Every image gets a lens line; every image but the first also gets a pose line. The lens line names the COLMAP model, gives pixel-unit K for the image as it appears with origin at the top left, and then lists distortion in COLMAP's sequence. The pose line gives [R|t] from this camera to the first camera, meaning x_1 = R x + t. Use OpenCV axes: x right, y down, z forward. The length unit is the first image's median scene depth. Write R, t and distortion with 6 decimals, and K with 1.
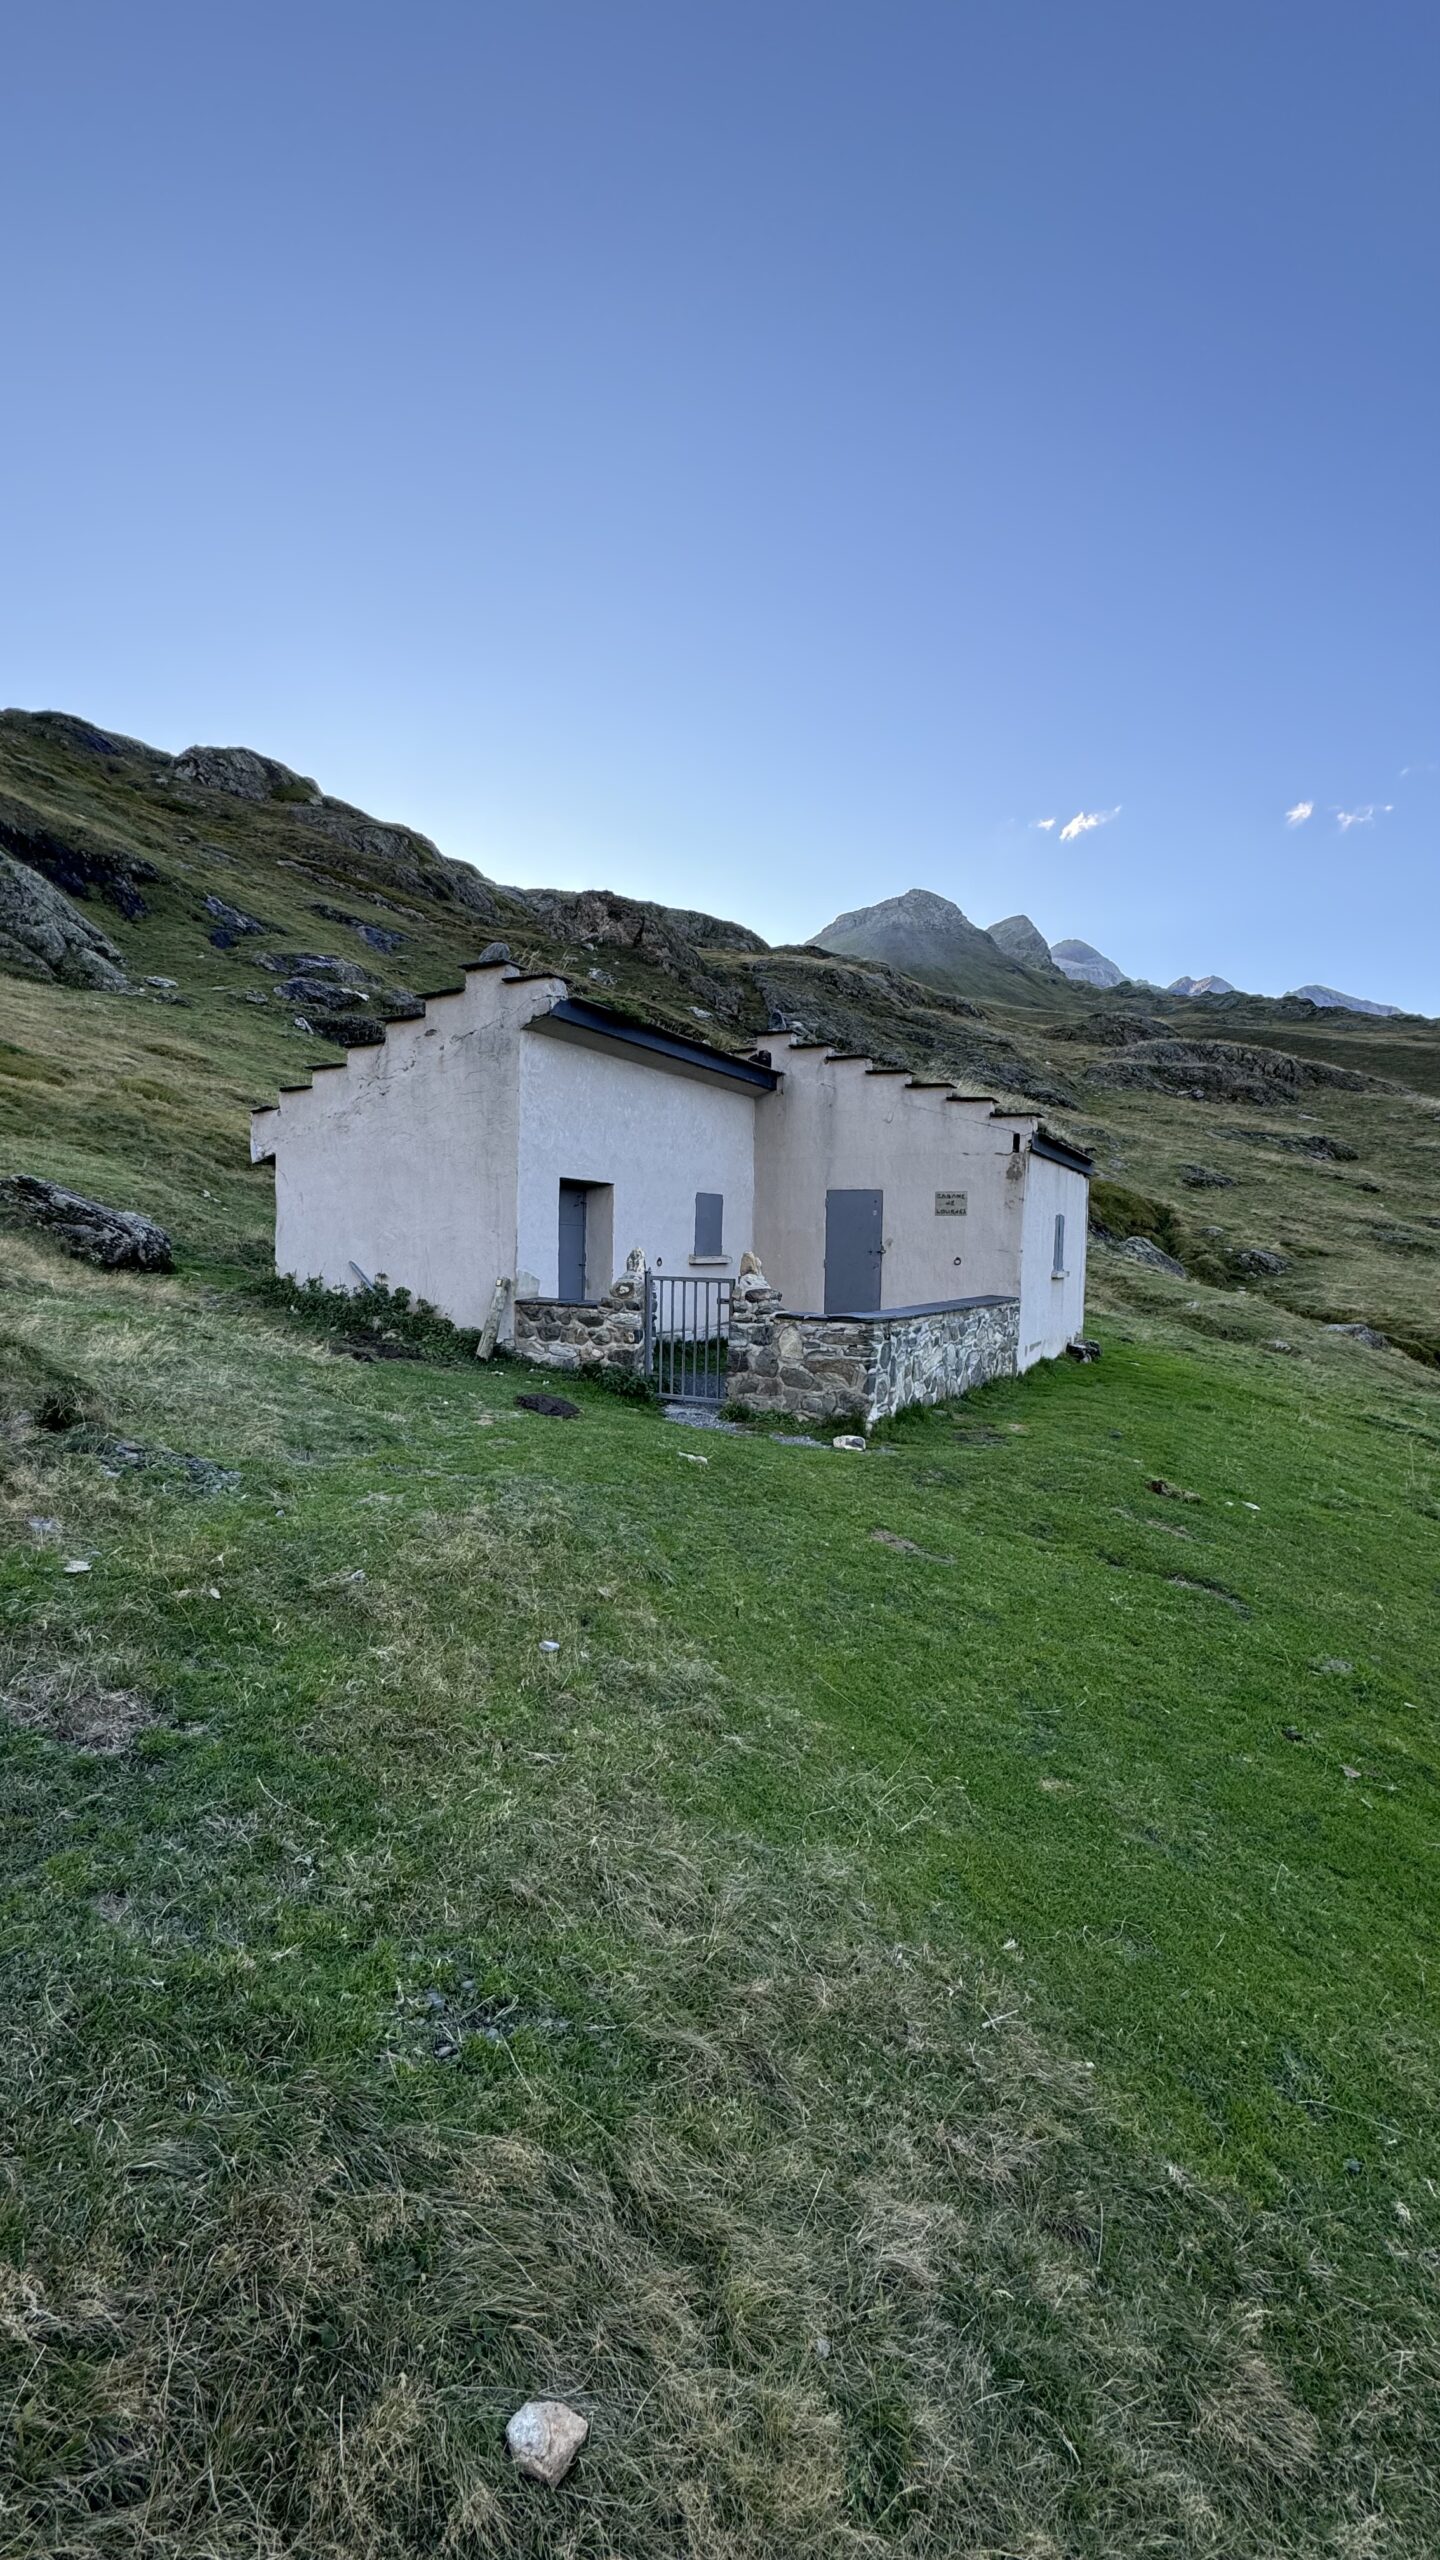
lens RADIAL K [[1015.1, 0, 720.3], [0, 1015.1, 1283.3], [0, 0, 1]] dist [-0.002845, 0.000107]
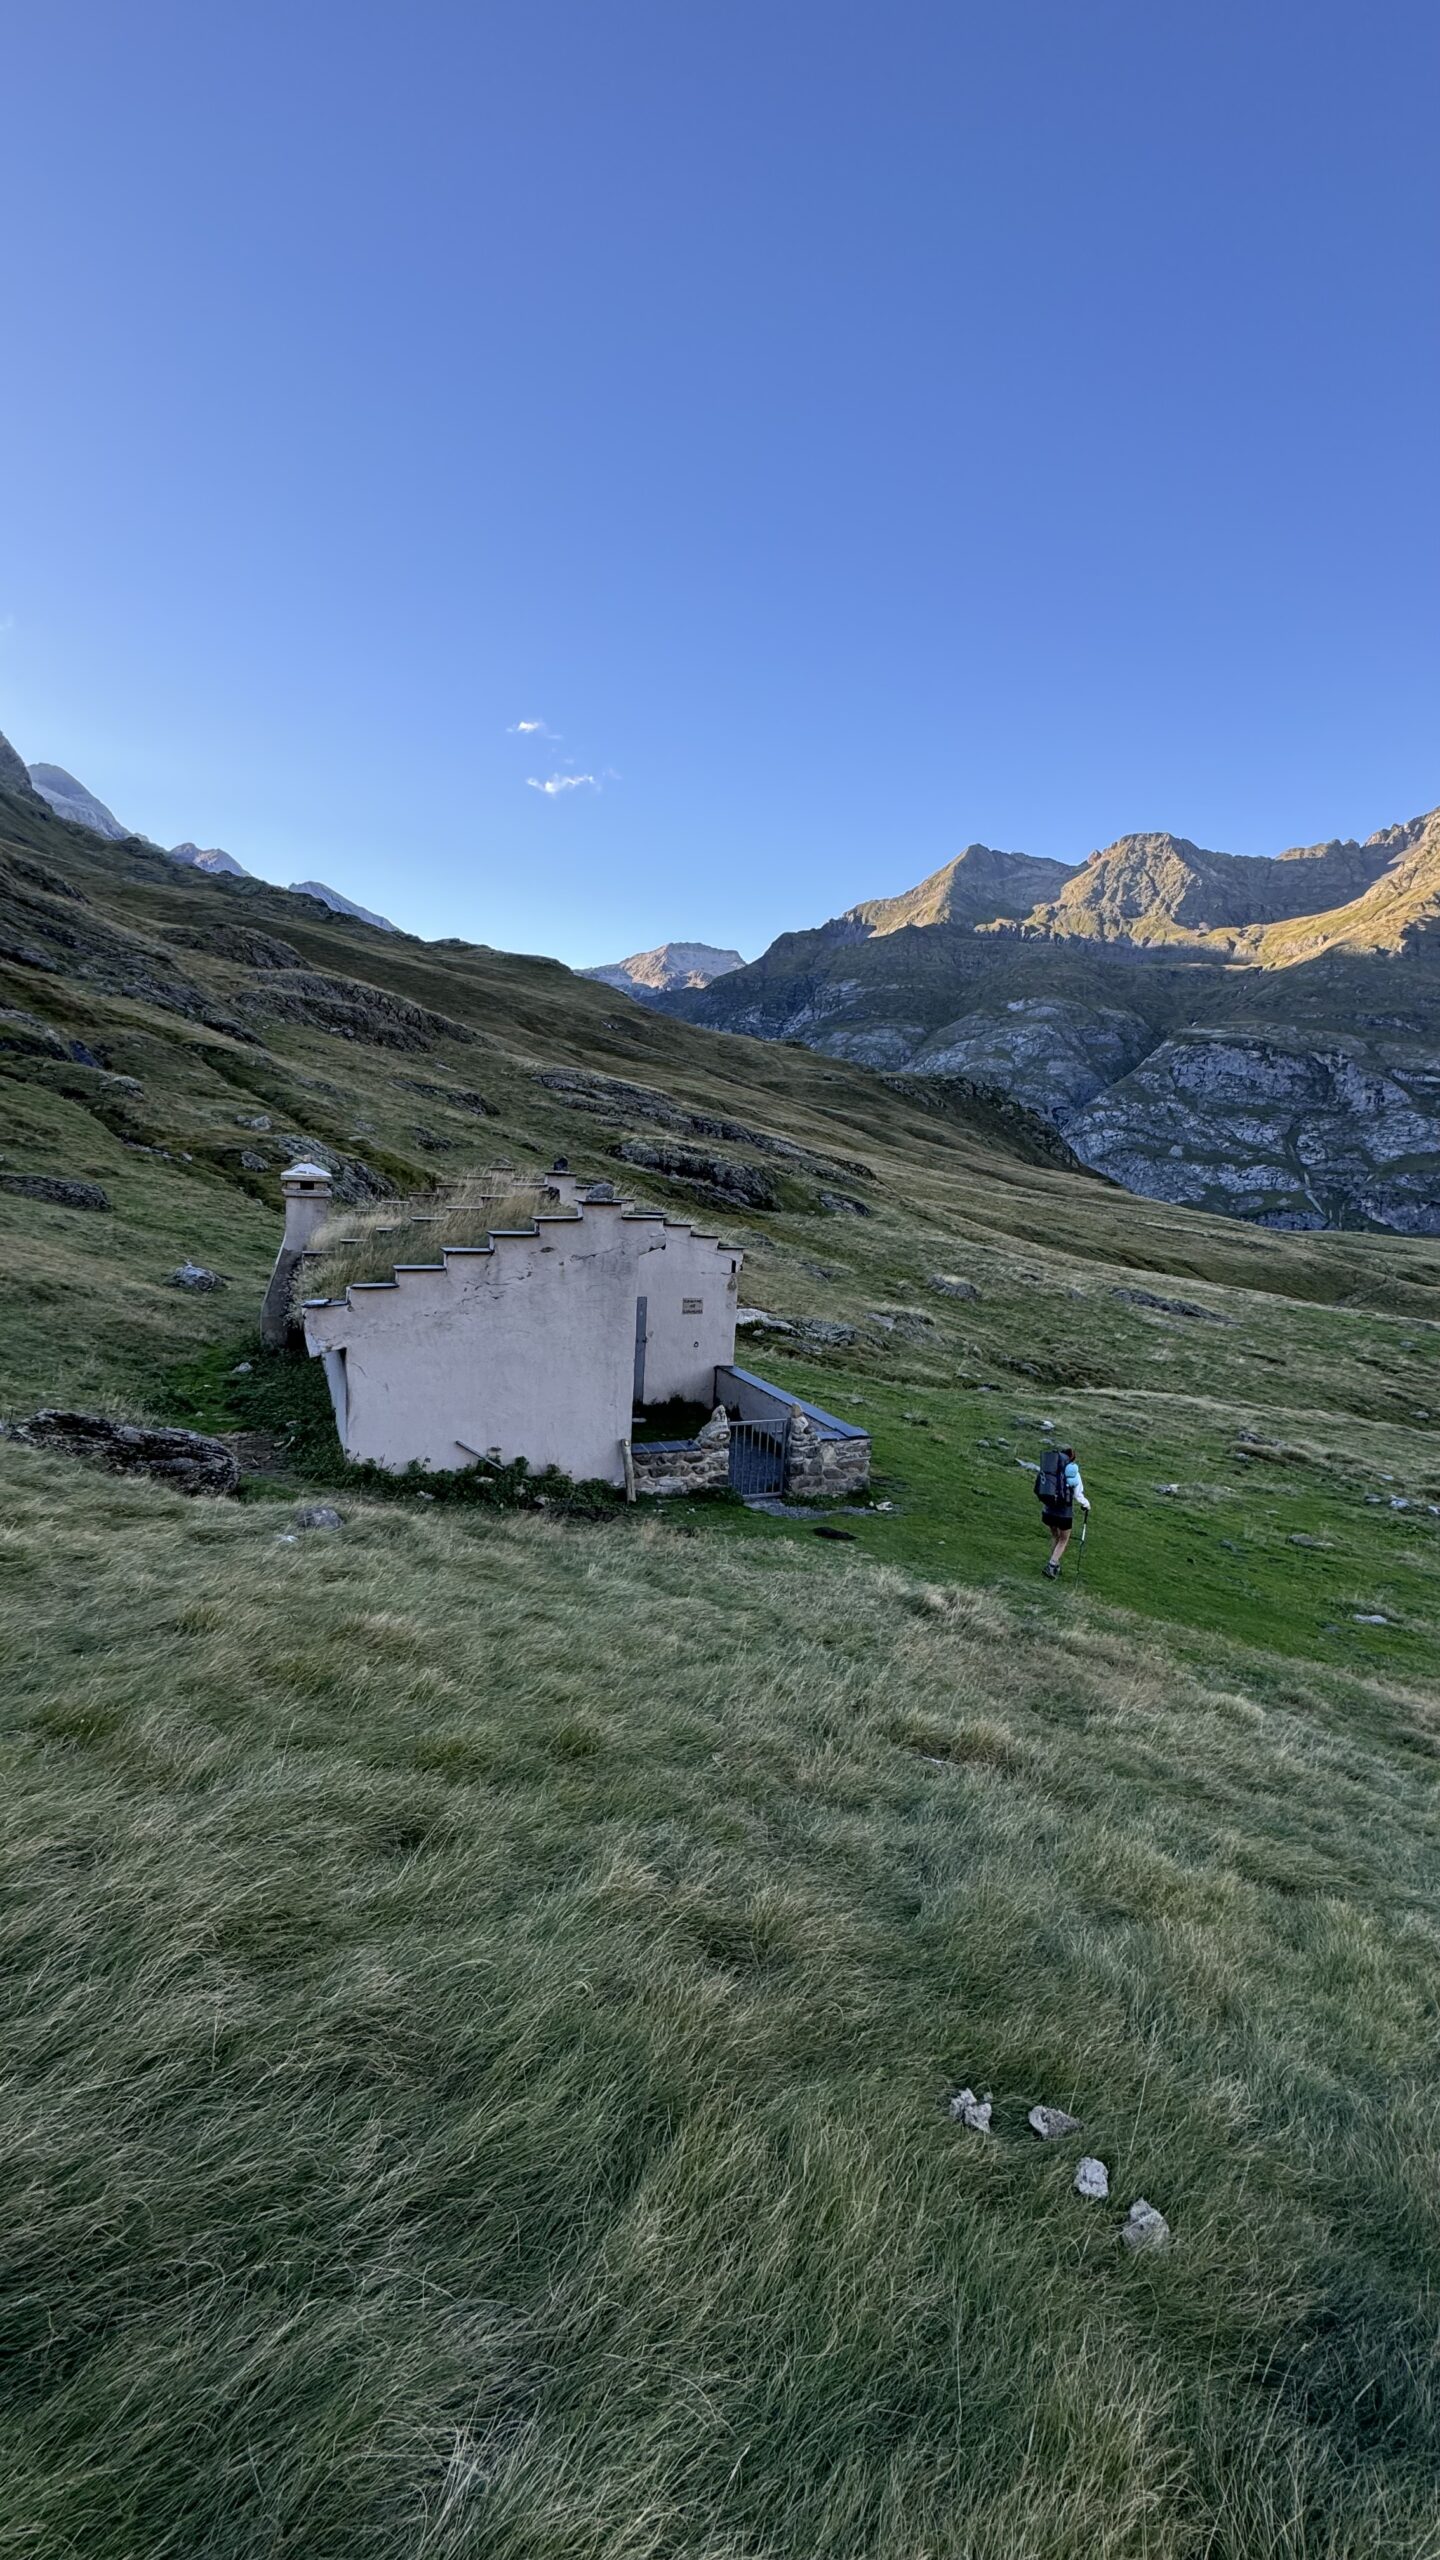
lens RADIAL K [[1015.1, 0, 719.2], [0, 1015.1, 1281.8], [0, 0, 1]] dist [-0.002845, 0.000107]
pose [[0.624017, -0.083670, 0.776918, -1.041771], [-0.002812, 0.994004, 0.109308, -0.321923], [-0.781406, -0.070395, 0.620040, 0.071582]]
